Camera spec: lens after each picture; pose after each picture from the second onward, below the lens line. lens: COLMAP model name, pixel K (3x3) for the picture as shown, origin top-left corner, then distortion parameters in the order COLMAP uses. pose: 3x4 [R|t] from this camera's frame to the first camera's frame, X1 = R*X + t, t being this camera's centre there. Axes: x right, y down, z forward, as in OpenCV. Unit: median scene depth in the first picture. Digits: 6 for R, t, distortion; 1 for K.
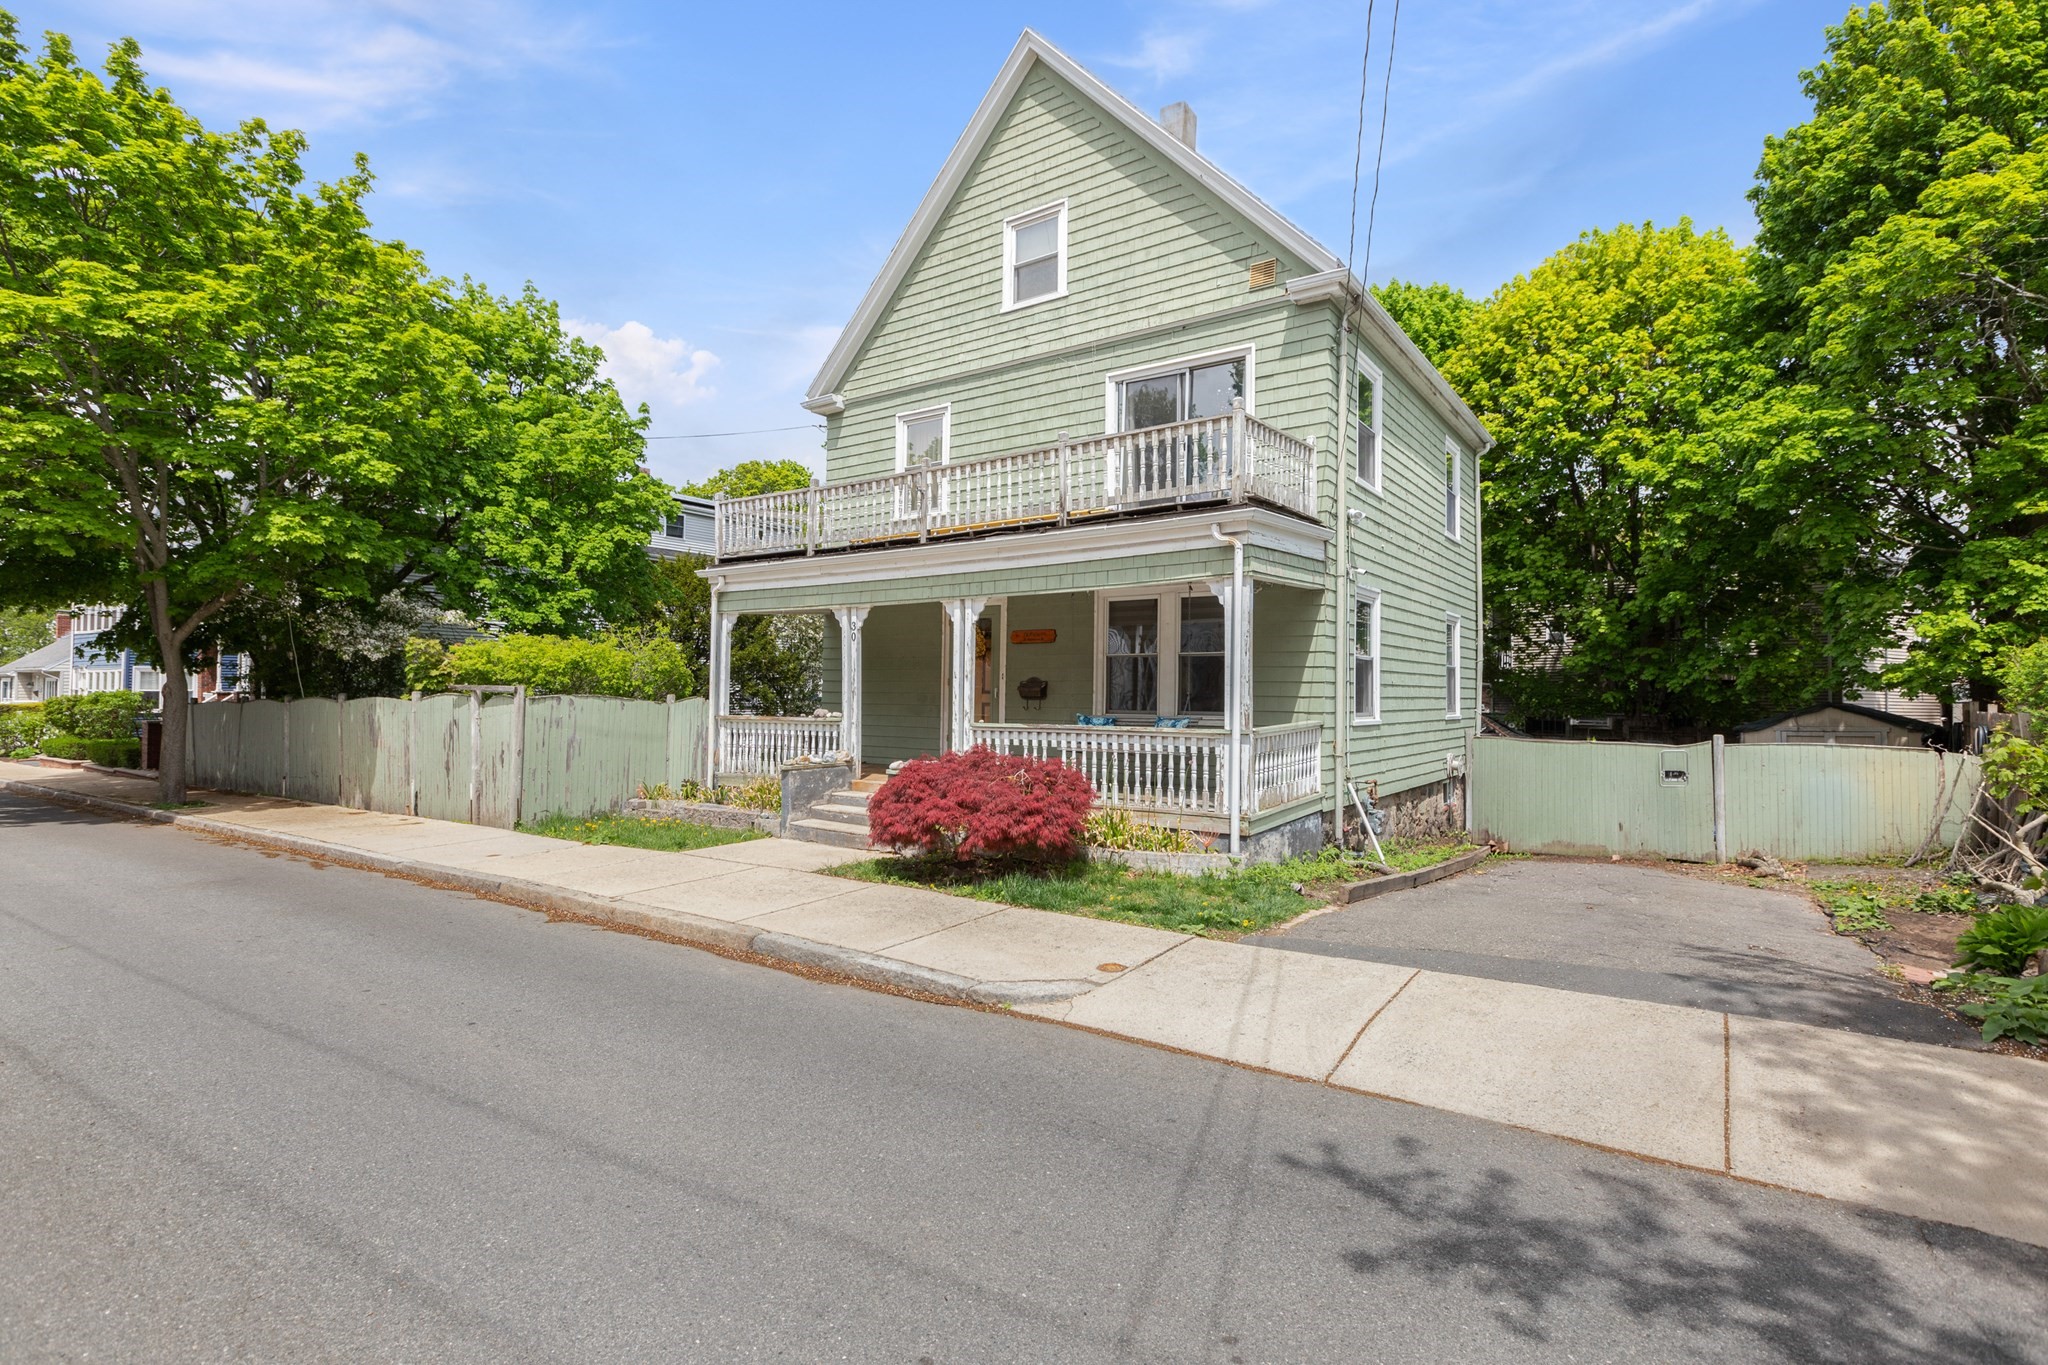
lens RADIAL K [[993.0, 0, 1024.0], [0, 993.0, 682.5], [0, 0, 1]] dist [0.000044, -0.000035]
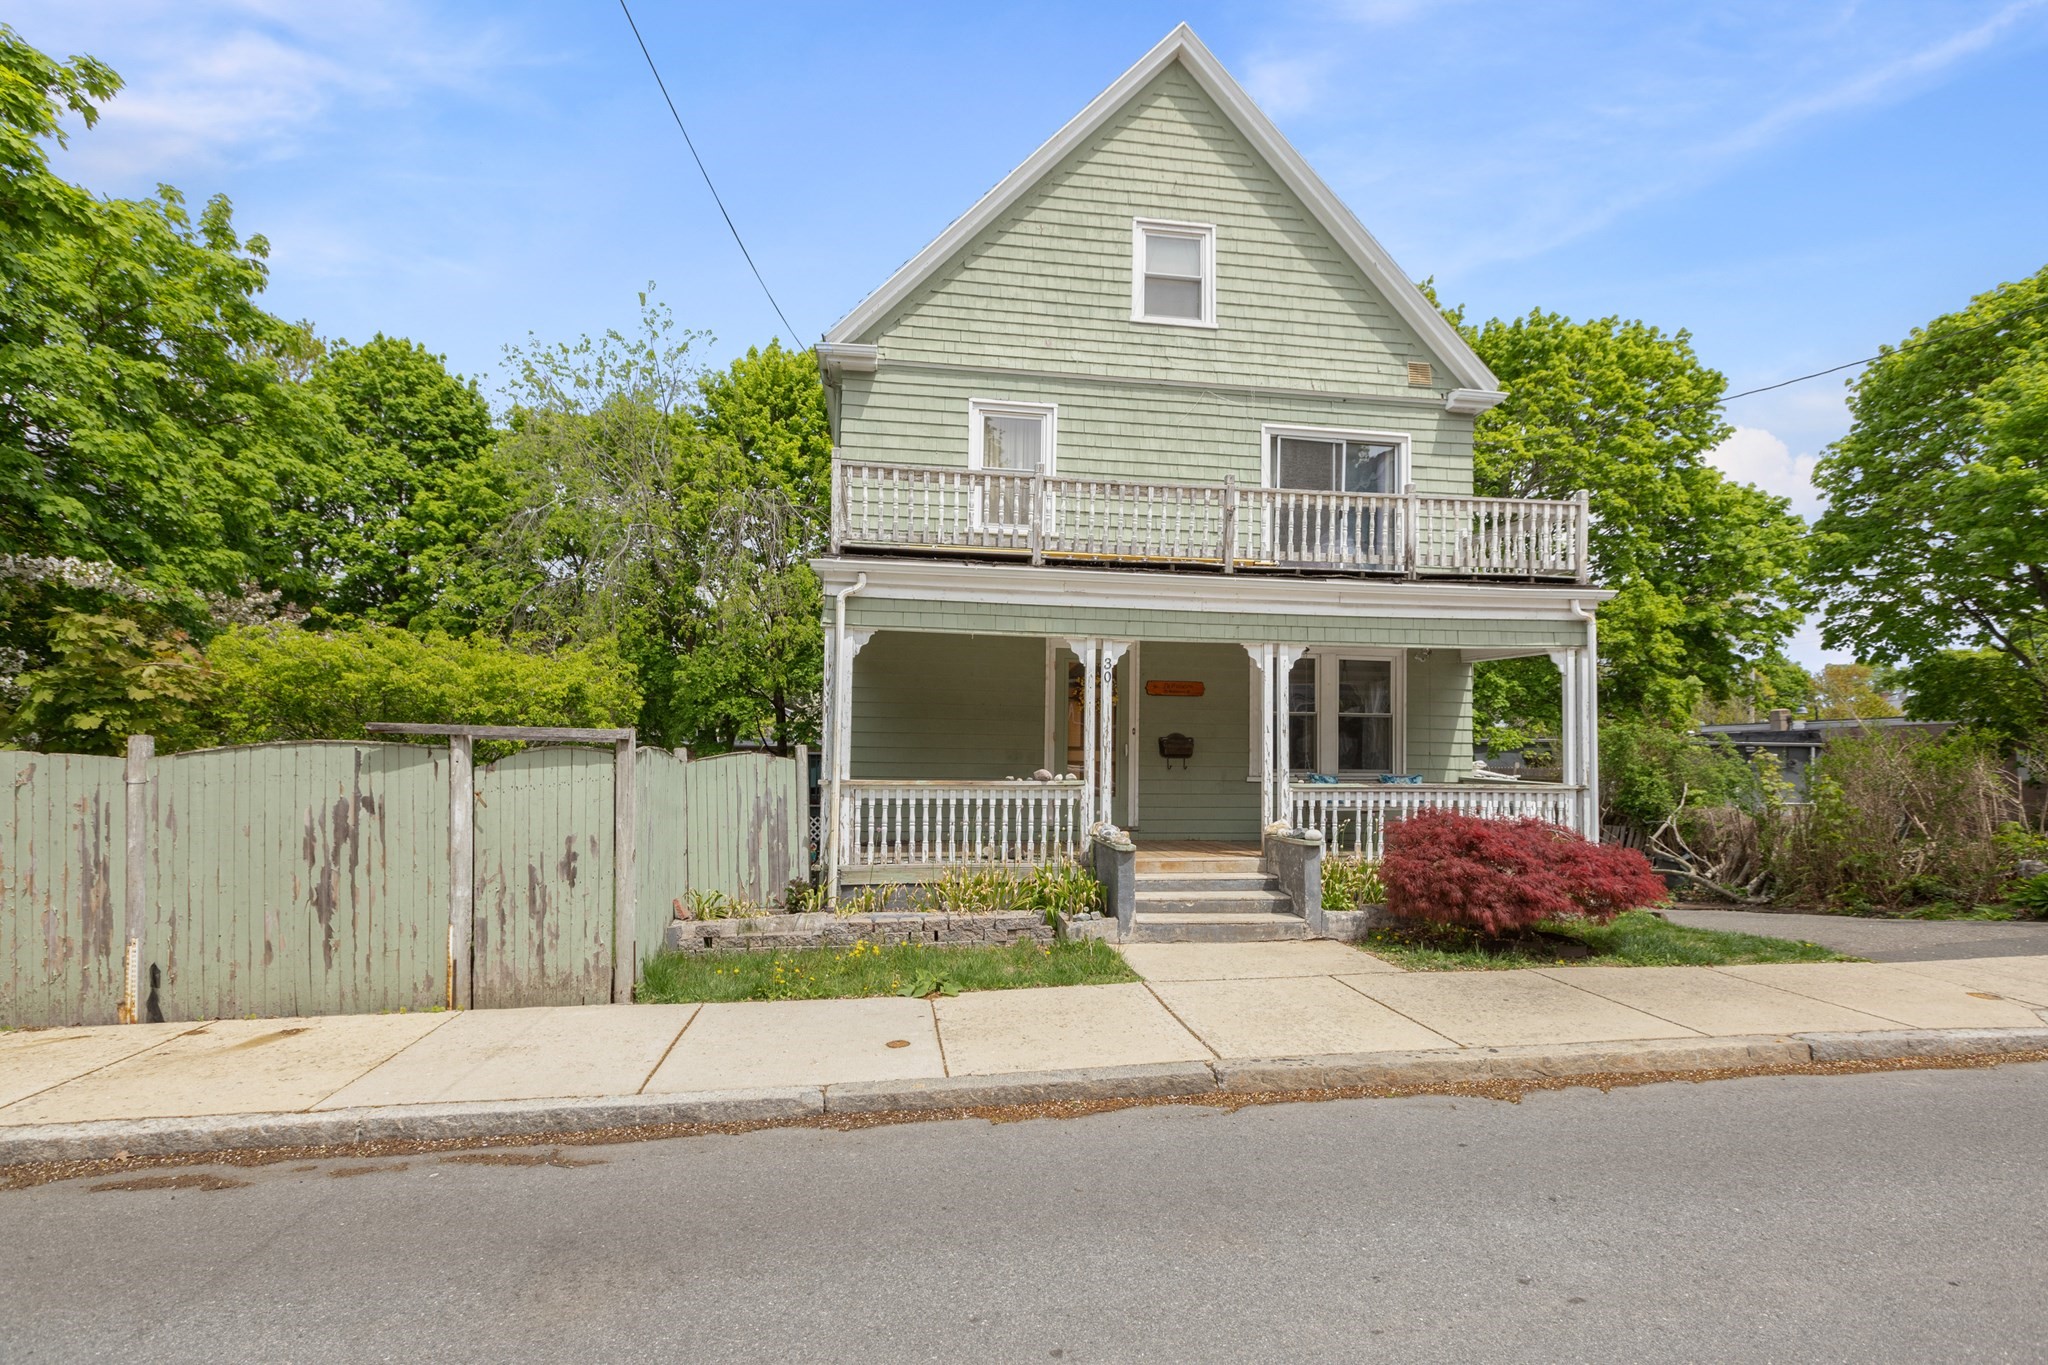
lens RADIAL K [[906.6, 0, 1025.5], [0, 906.6, 735.3], [0, 0, 1]] dist [0.000273, -0.000032]
pose [[0.723523, 0.014627, 0.690146, -0.690486], [-0.019120, 0.999817, -0.001146, 0.002585], [-0.690036, -0.012367, 0.723670, 0.503278]]
